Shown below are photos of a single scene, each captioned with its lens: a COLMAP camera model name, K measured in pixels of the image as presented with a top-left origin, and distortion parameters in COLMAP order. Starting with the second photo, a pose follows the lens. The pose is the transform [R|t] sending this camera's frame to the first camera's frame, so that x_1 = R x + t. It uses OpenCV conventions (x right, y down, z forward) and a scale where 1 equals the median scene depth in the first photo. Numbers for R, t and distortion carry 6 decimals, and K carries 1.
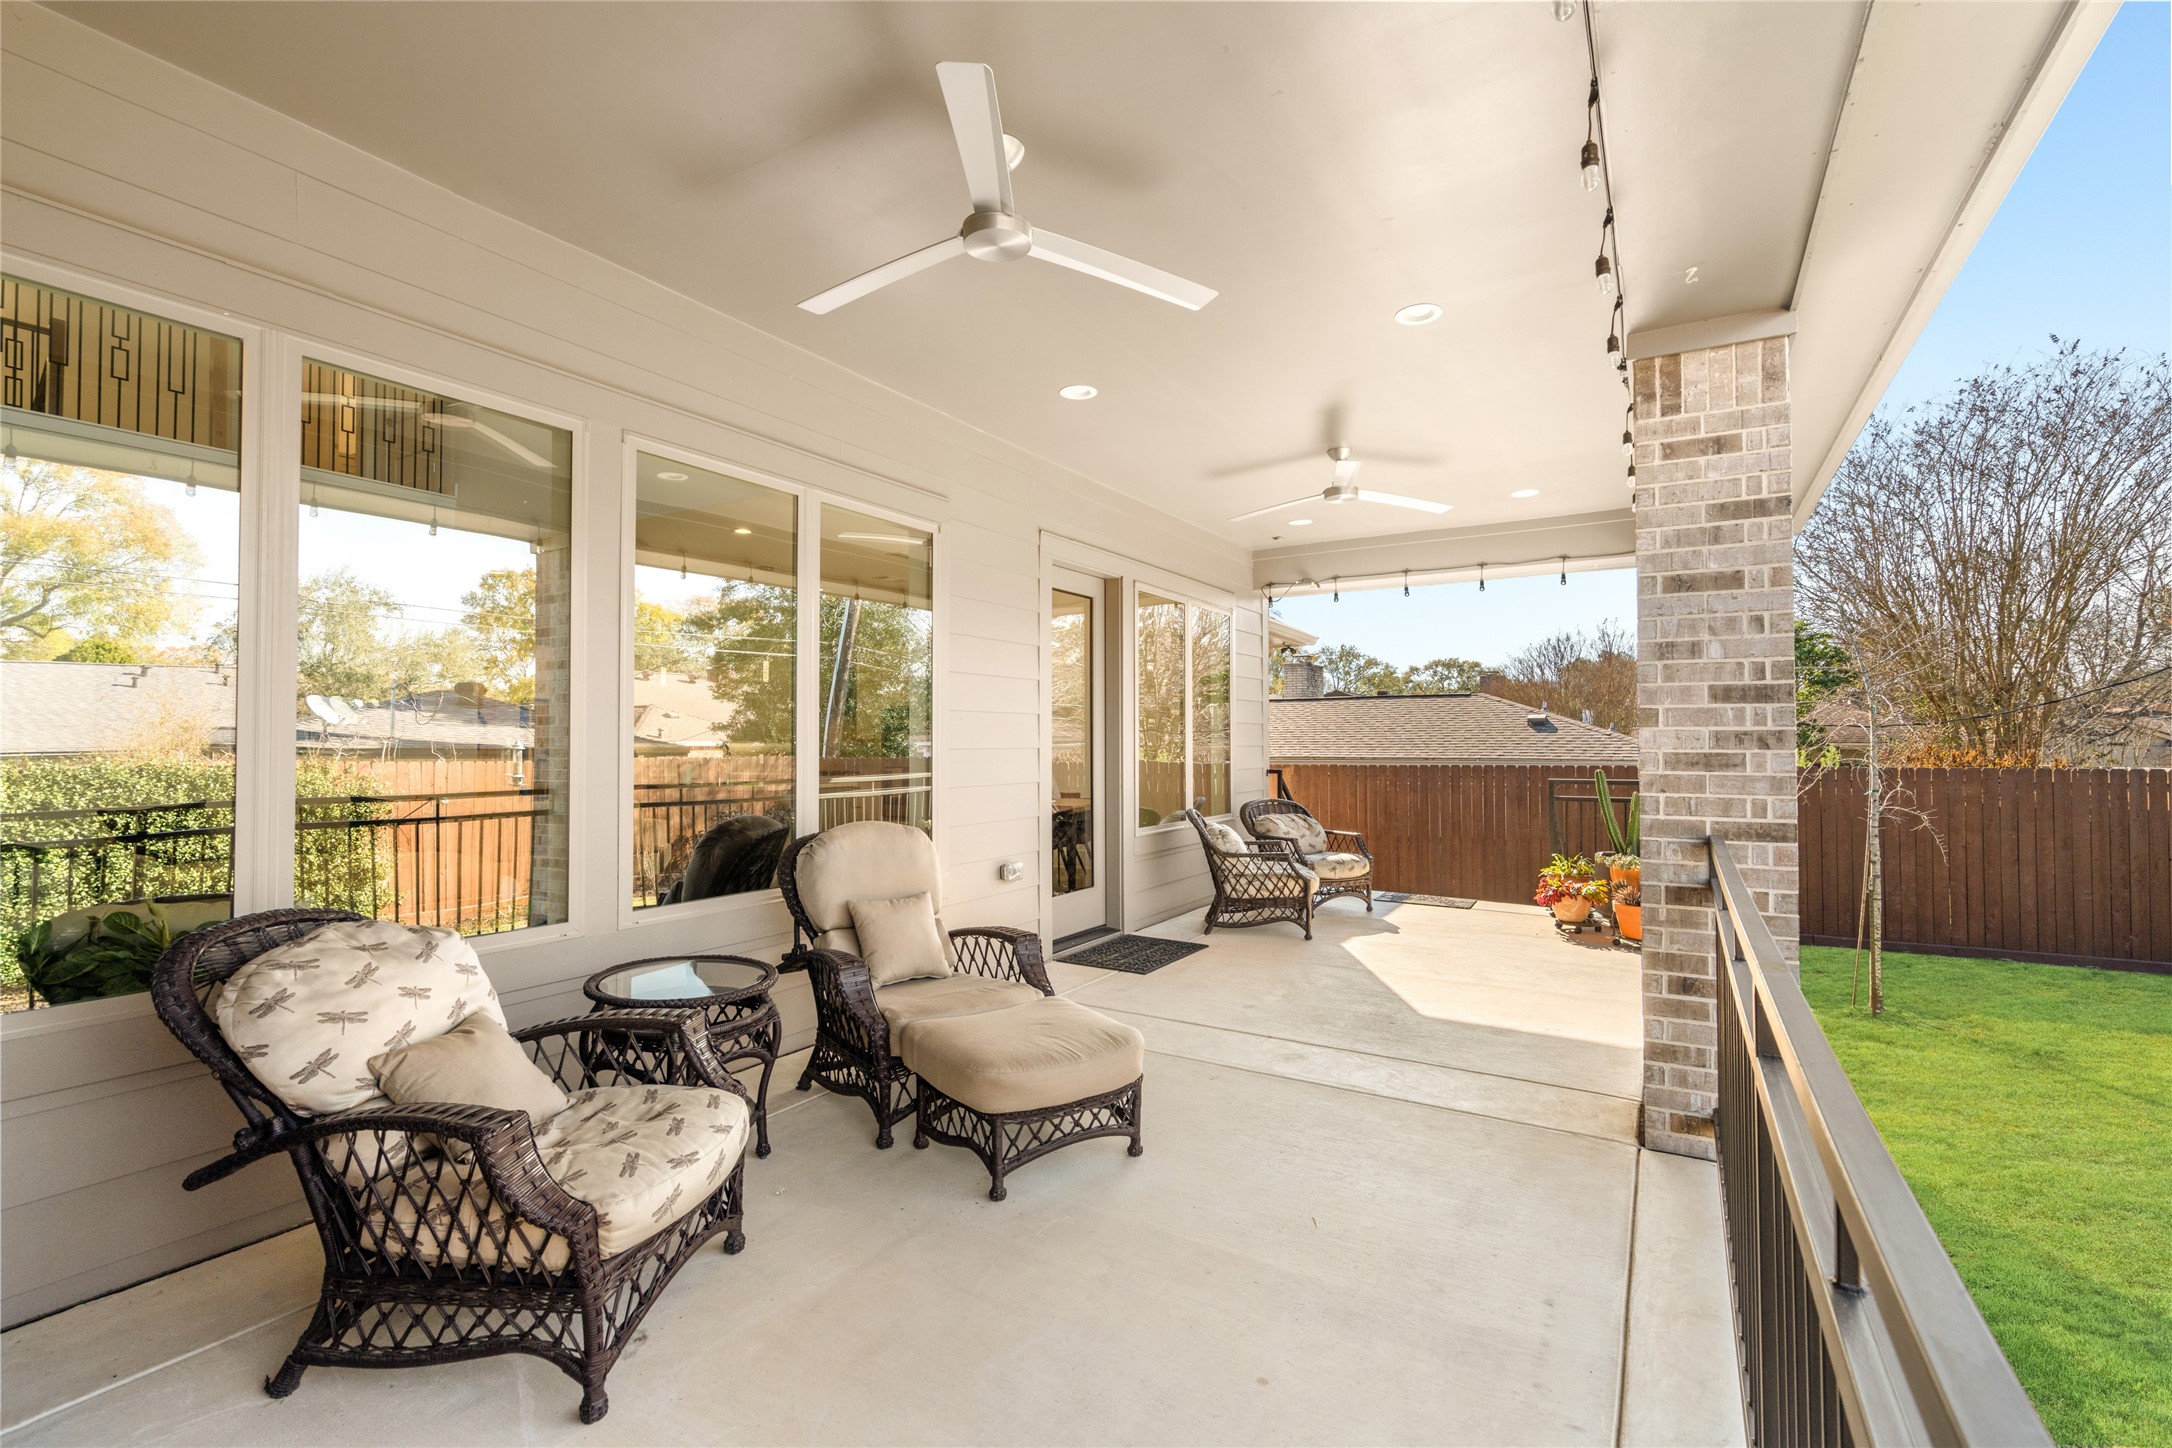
lens RADIAL K [[986.1, 0, 1086.0], [0, 986.1, 724.0], [0, 0, 1]] dist [0.000962, 0.000481]
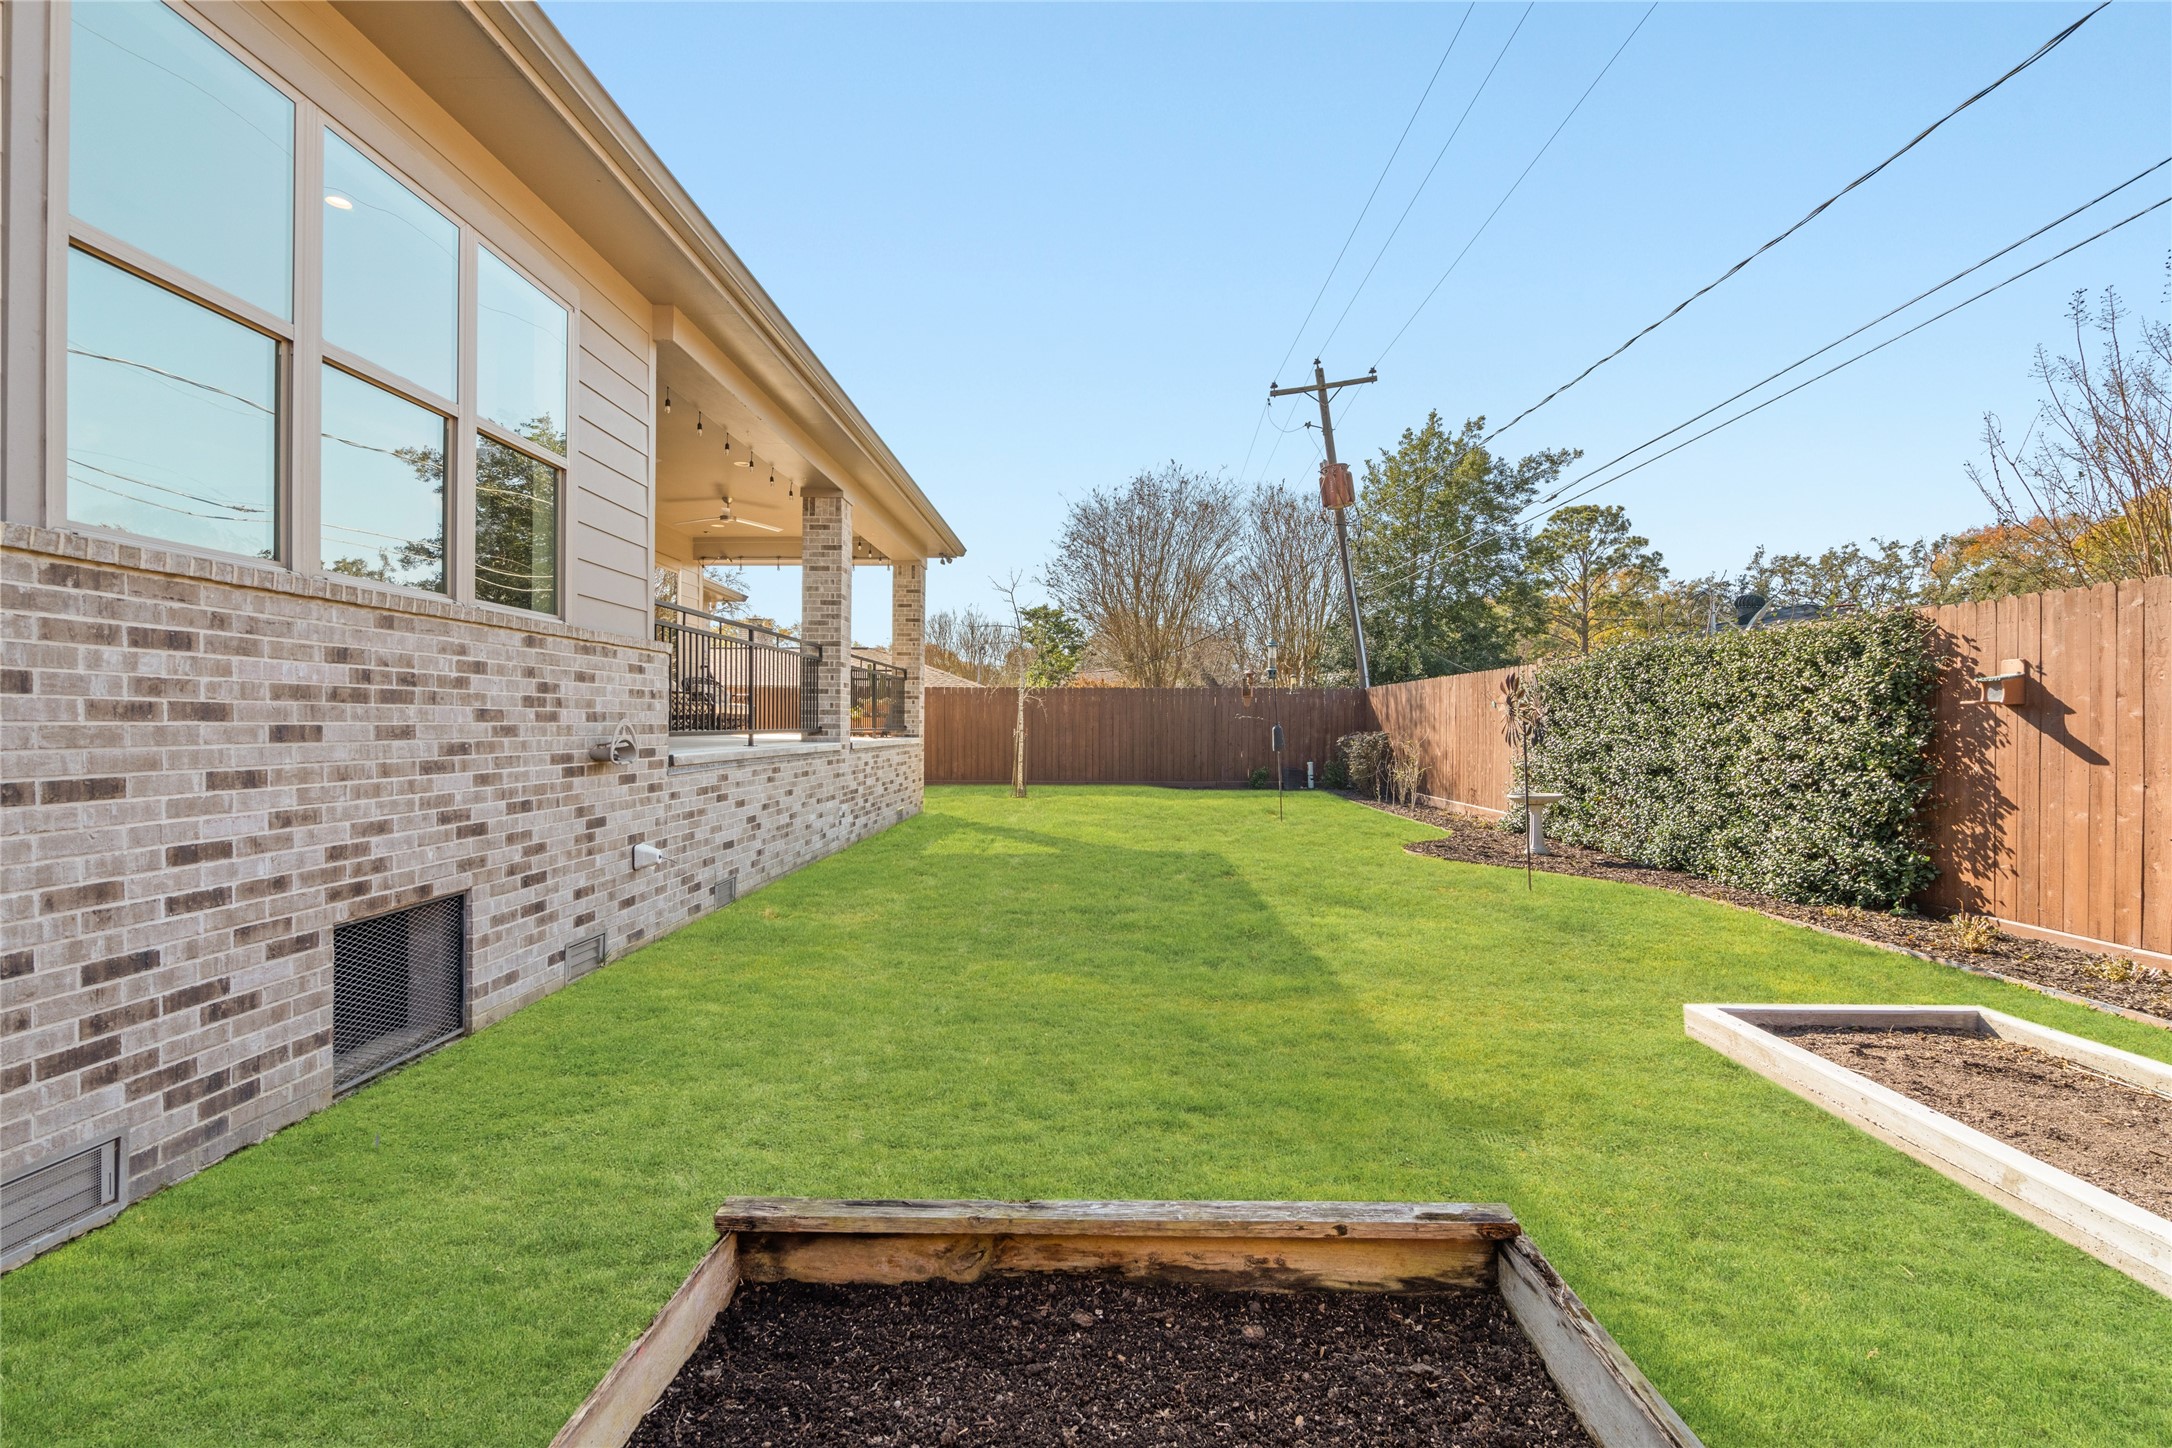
lens RADIAL K [[986.1, 0, 1086.0], [0, 986.1, 724.0], [0, 0, 1]] dist [0.000962, 0.000481]
pose [[0.873272, 0.007455, 0.487176, -0.190873], [-0.015644, 0.999796, 0.012744, 0.308215], [-0.486982, -0.018750, 0.873211, -2.235617]]
